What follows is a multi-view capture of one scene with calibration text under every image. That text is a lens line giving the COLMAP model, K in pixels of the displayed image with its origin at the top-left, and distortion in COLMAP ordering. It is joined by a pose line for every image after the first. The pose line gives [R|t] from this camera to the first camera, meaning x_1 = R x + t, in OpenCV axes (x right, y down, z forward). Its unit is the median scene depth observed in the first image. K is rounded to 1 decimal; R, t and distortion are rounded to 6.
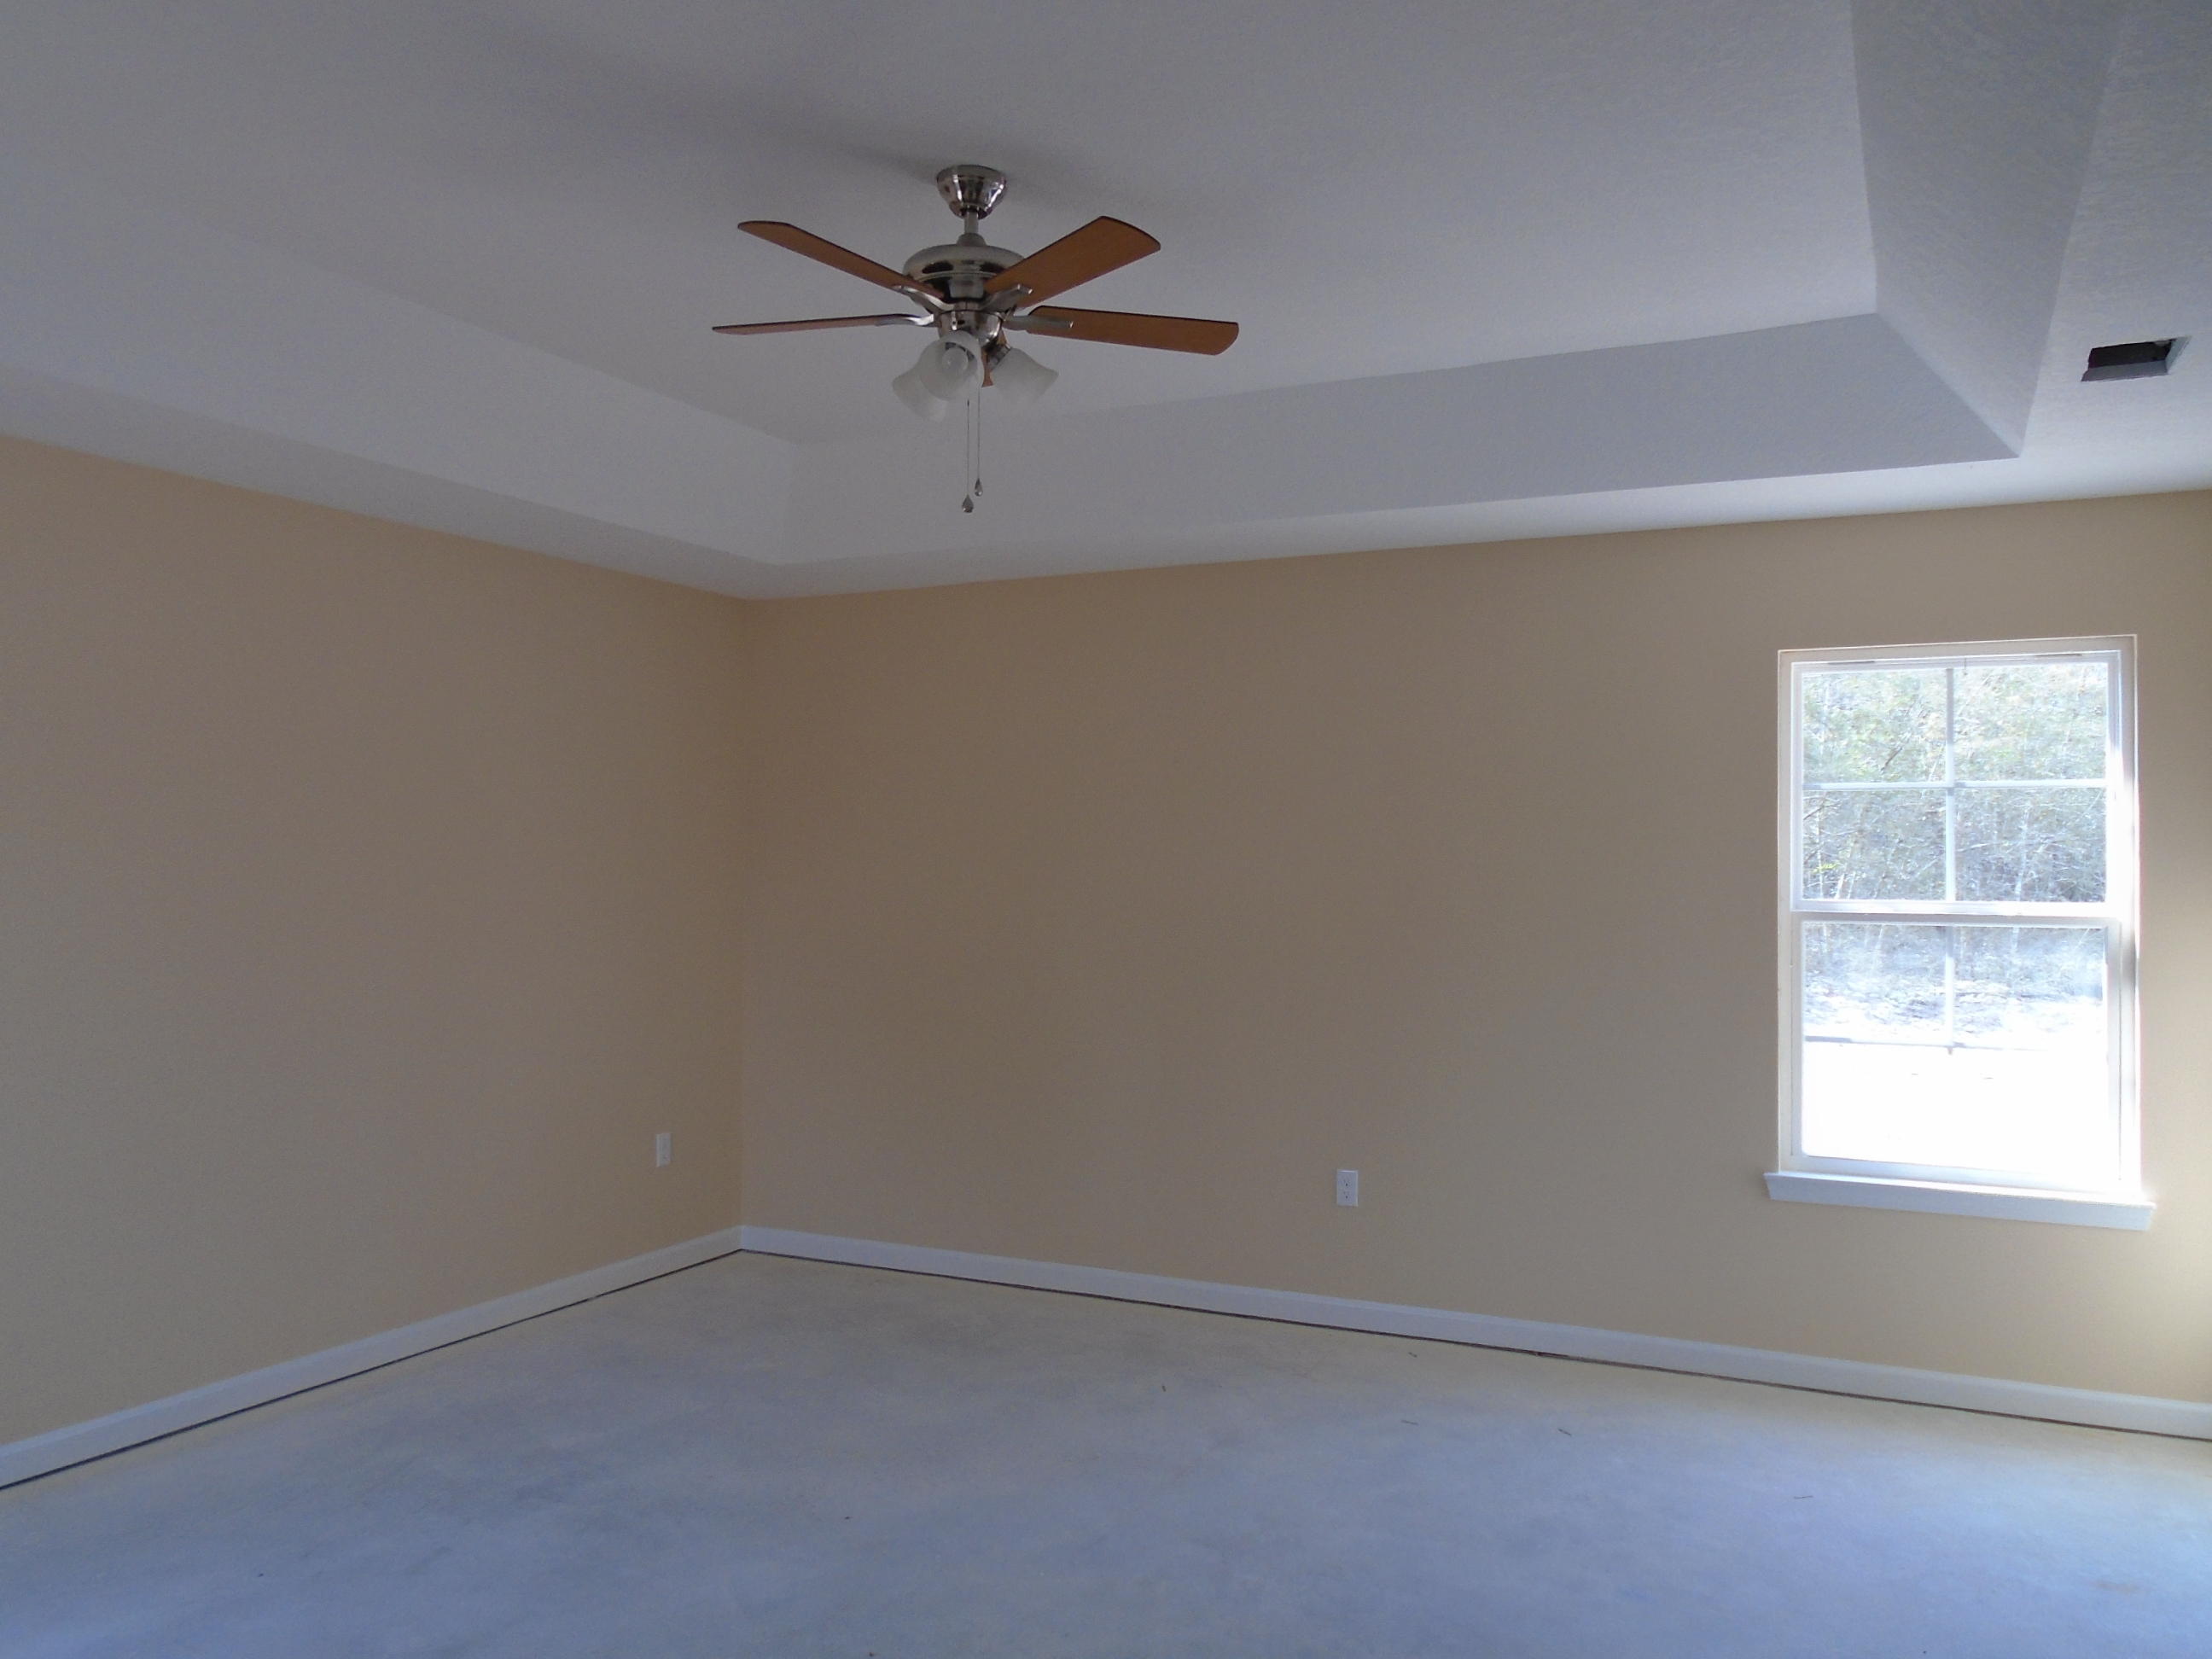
lens RADIAL K [[1697.1, 0, 1106.0], [0, 1697.1, 829.5], [0, 0, 1]] dist [0.004736, 0.002925]
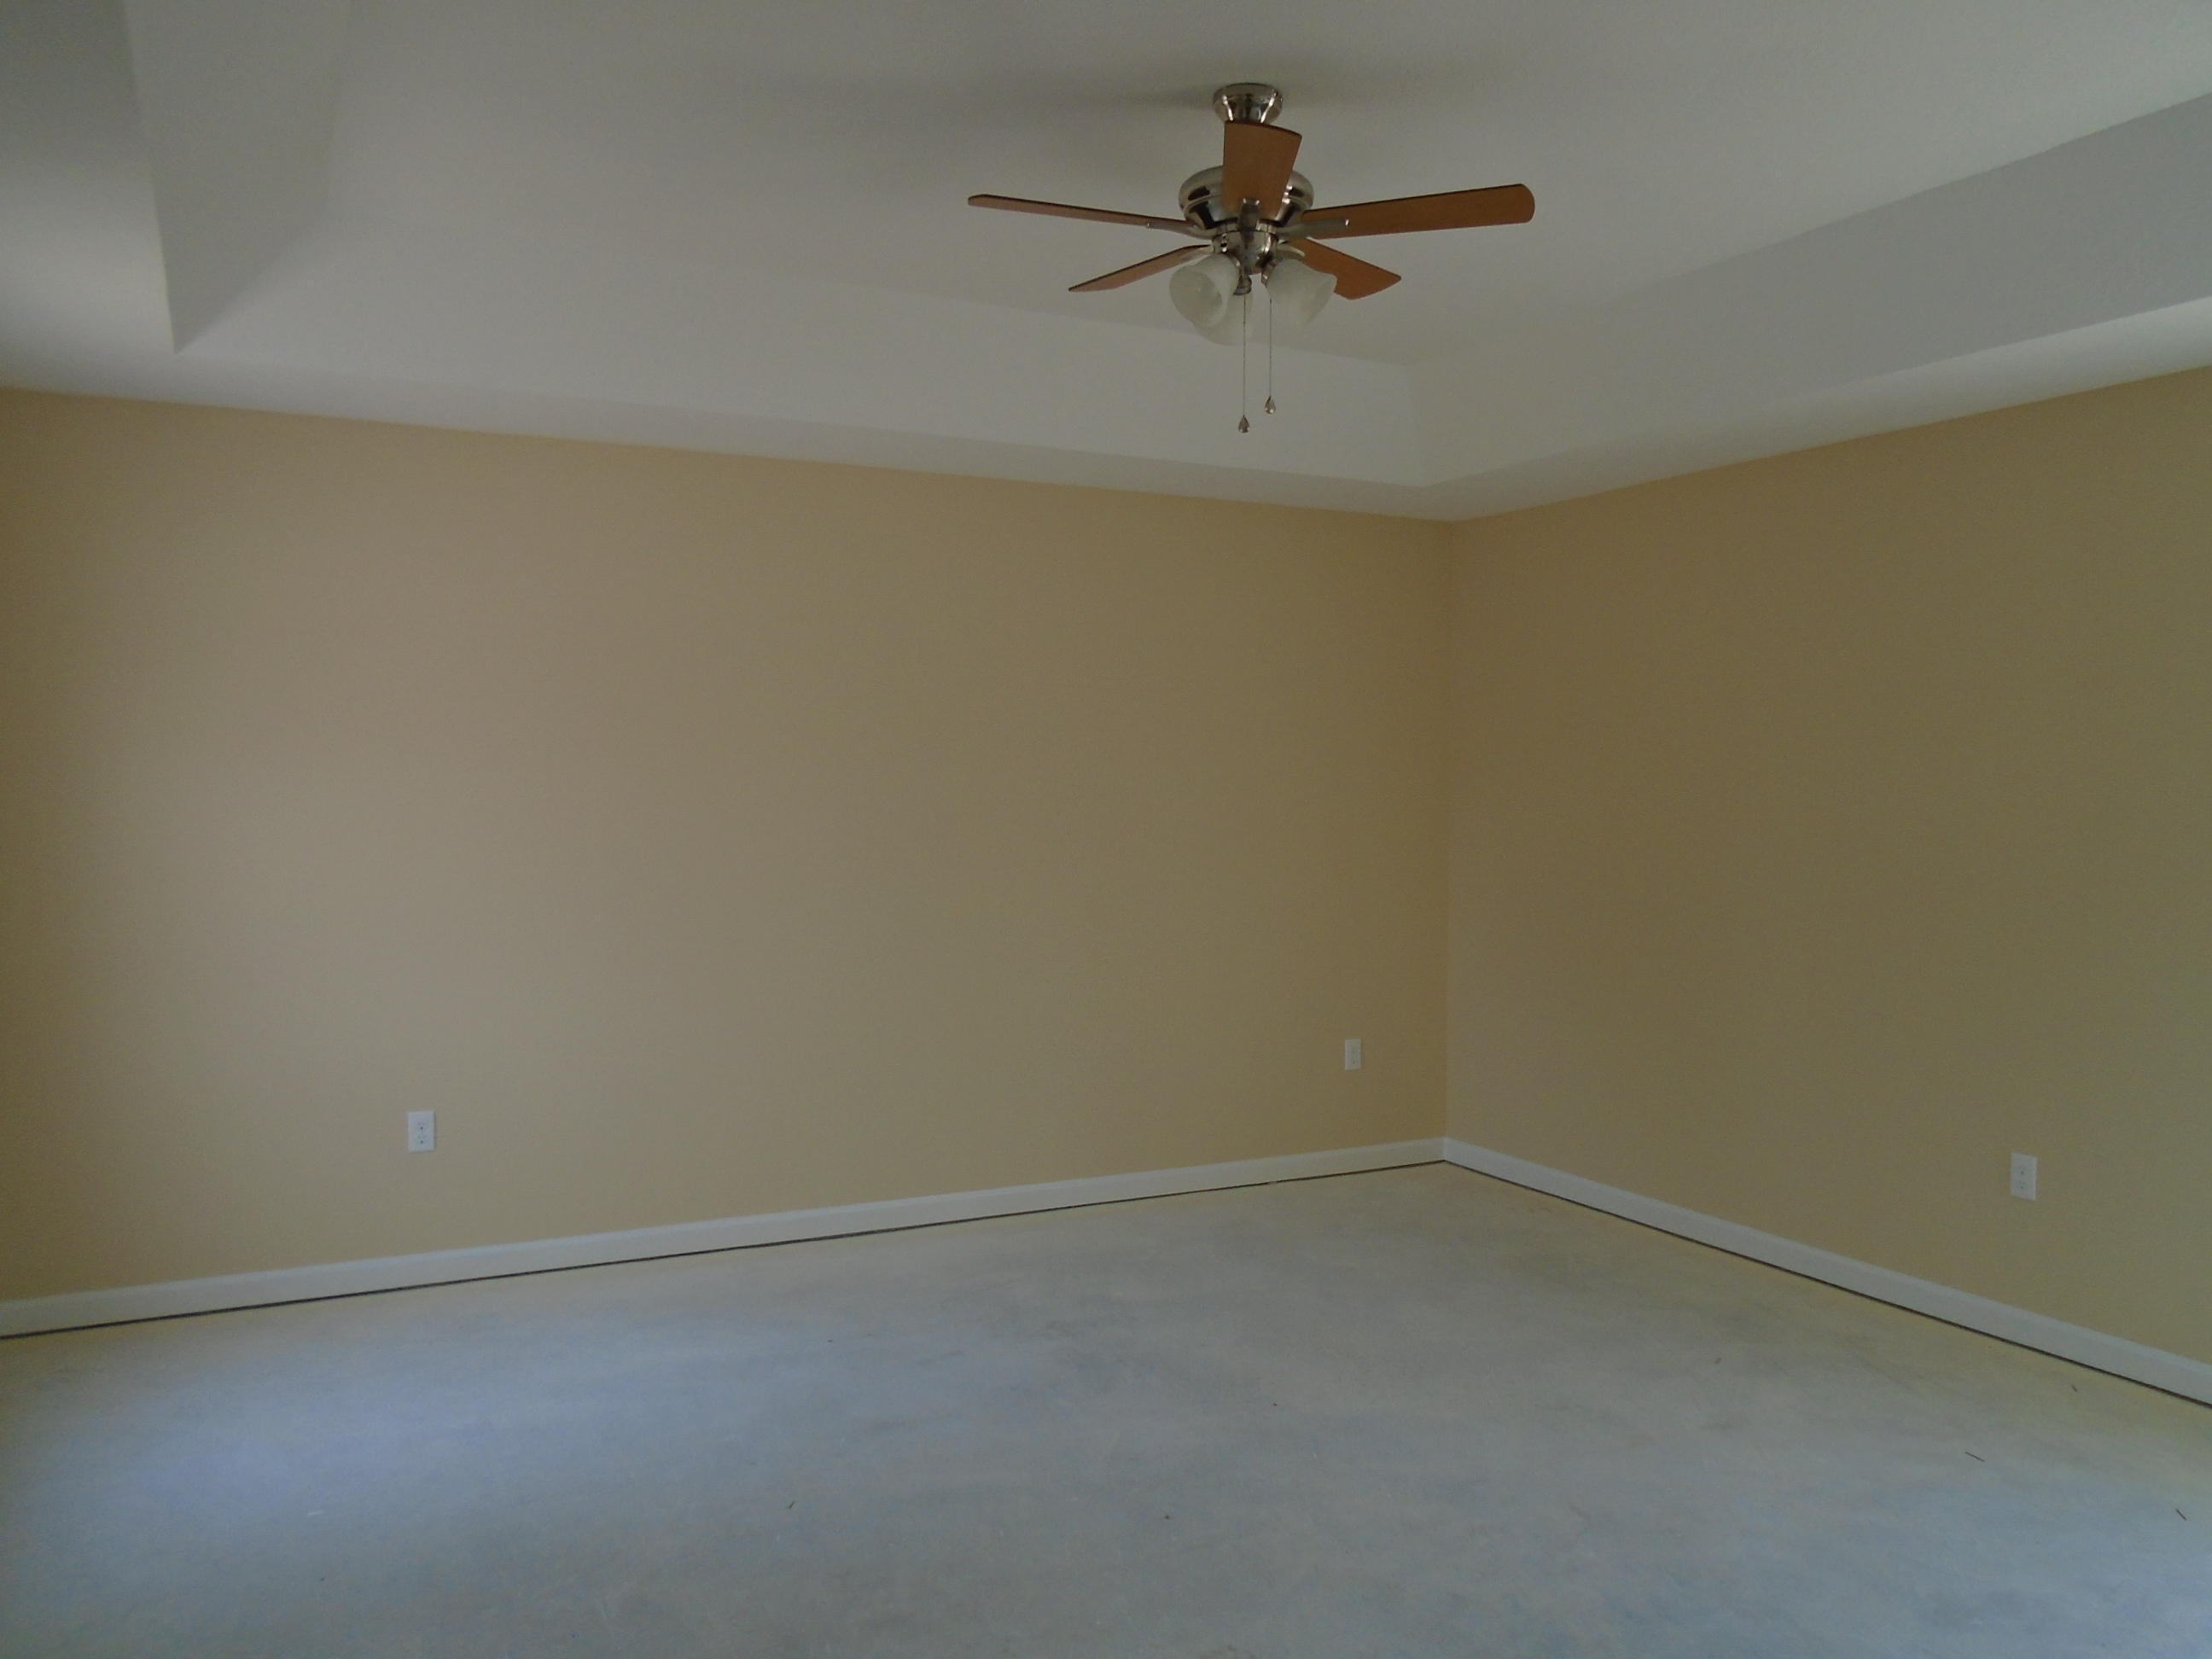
lens RADIAL K [[1697.1, 0, 1106.0], [0, 1697.1, 829.5], [0, 0, 1]] dist [0.004736, 0.002925]
pose [[0.814801, 0.021103, -0.579357, 0.365319], [0.005442, 0.999015, 0.044043, 0.003416], [0.579716, -0.039039, 0.813883, 0.100351]]
